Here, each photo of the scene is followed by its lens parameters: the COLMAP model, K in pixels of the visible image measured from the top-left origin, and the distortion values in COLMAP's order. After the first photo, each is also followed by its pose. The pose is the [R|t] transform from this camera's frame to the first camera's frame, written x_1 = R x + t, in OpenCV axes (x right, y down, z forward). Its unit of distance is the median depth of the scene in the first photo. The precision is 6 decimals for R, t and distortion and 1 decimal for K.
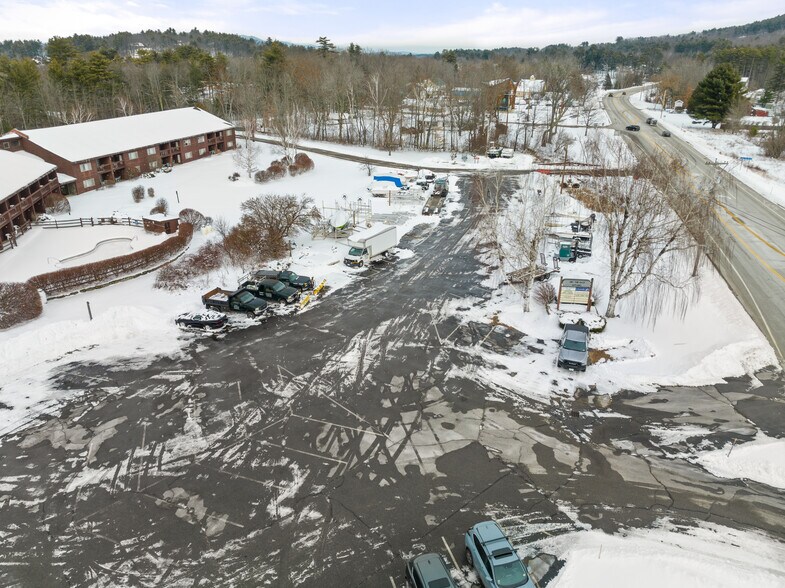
lens RADIAL K [[554.0, 0, 392.5], [0, 554.0, 294.0], [0, 0, 1]] dist [-0.049803, 0.017973]
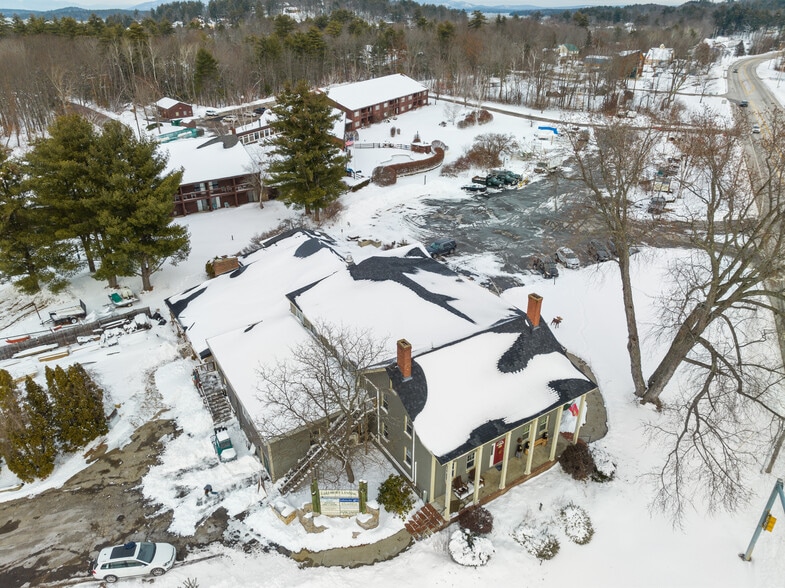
lens RADIAL K [[554.0, 0, 392.5], [0, 554.0, 294.0], [0, 0, 1]] dist [-0.049803, 0.017973]
pose [[0.980846, 0.083683, -0.175895, -0.112639], [-0.070868, 0.994437, 0.077929, 0.140715], [0.181438, -0.063972, 0.981320, -0.531965]]
